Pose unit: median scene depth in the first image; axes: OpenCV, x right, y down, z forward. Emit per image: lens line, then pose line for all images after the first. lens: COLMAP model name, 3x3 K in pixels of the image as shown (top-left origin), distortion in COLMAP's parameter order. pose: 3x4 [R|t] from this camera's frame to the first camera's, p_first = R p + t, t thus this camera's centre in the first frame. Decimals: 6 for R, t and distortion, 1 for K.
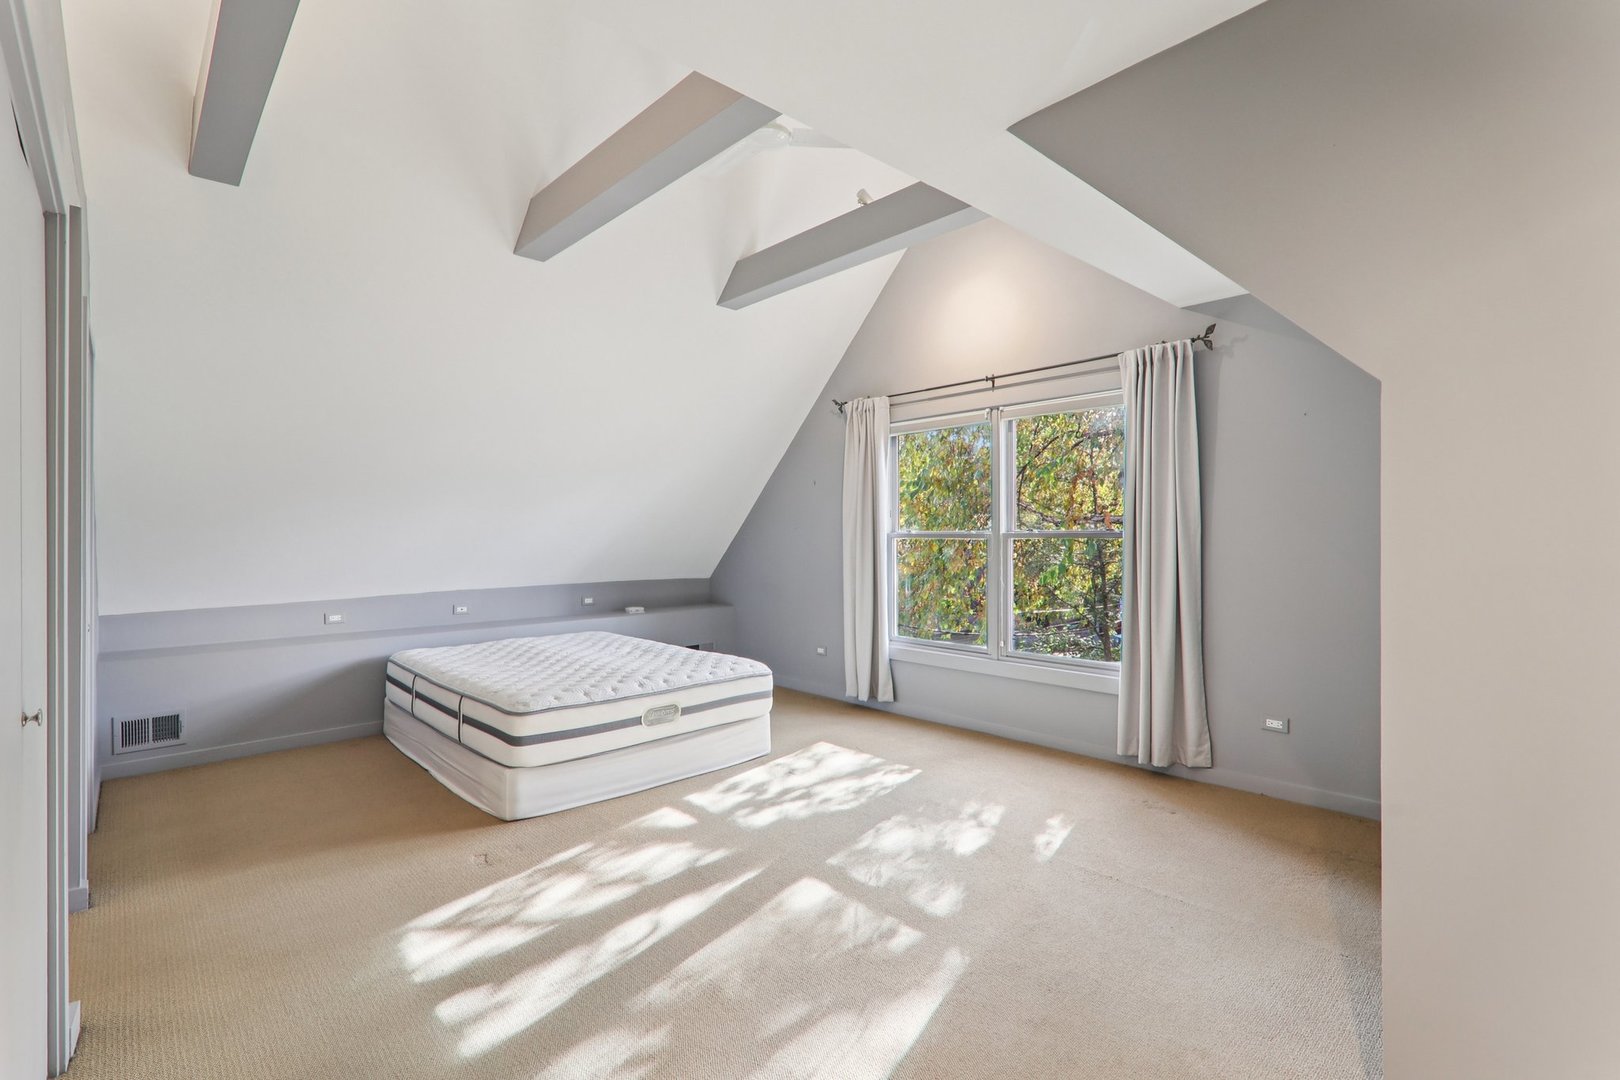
lens RADIAL K [[749.5, 0, 817.0], [0, 749.5, 530.5], [0, 0, 1]] dist [-0.013679, 0.002329]
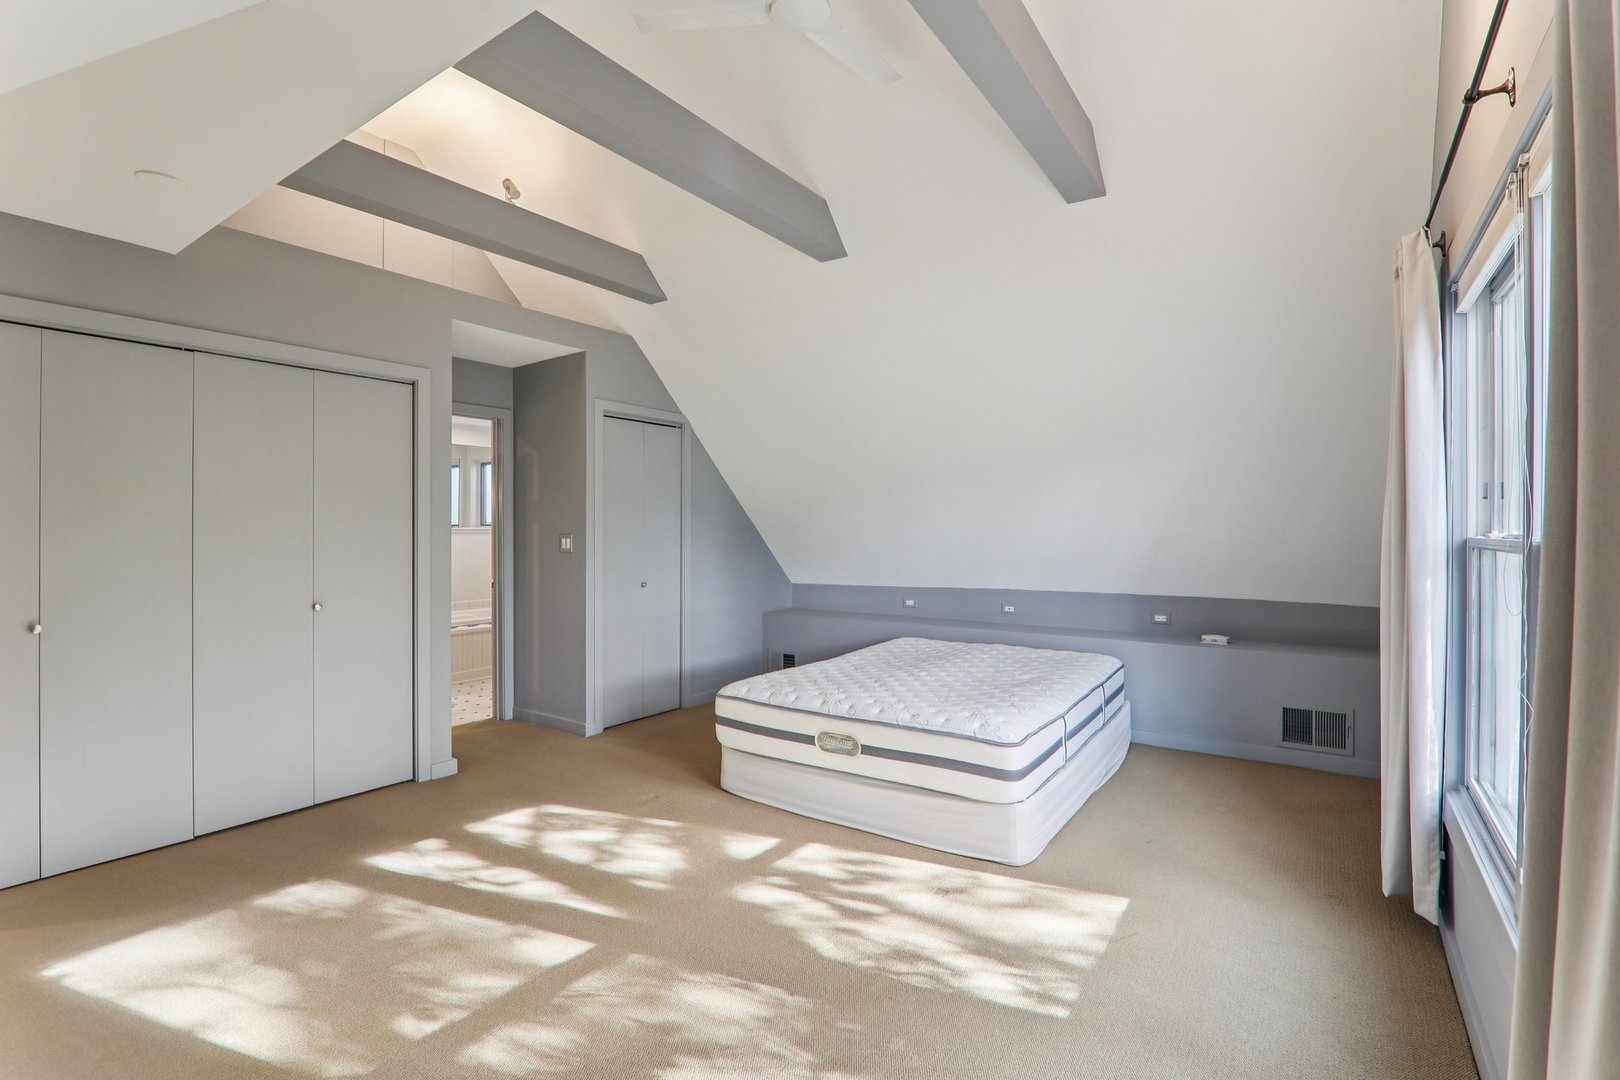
lens RADIAL K [[749.5, 0, 811.3], [0, 749.5, 538.4], [0, 0, 1]] dist [-0.013679, 0.002329]
pose [[0.200111, 0.012724, -0.979691, 0.656058], [0.002108, 0.999908, 0.013418, -0.001574], [0.979771, -0.004750, 0.200066, 0.831529]]
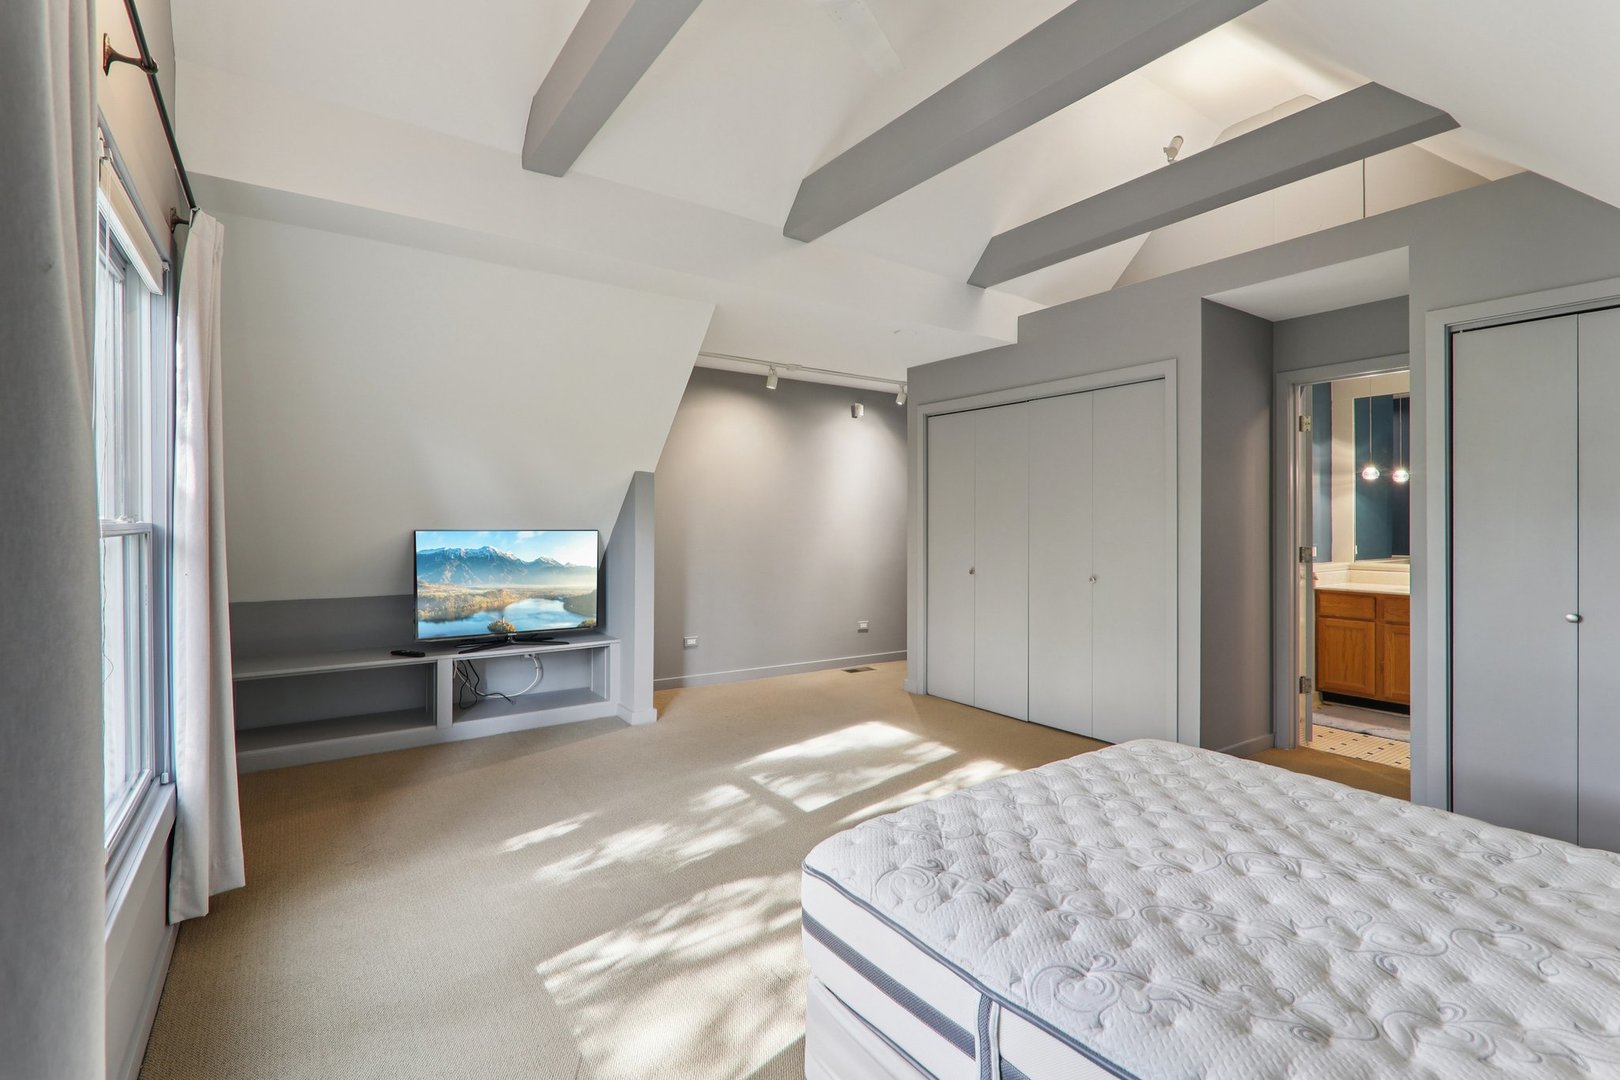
lens RADIAL K [[749.5, 0, 797.8], [0, 749.5, 532.2], [0, 0, 1]] dist [-0.013679, 0.002329]
pose [[-0.986036, 0.000886, 0.166530, -0.147448], [0.002843, 0.999930, 0.011511, 0.006613], [-0.166508, 0.011824, -0.985969, 1.673978]]
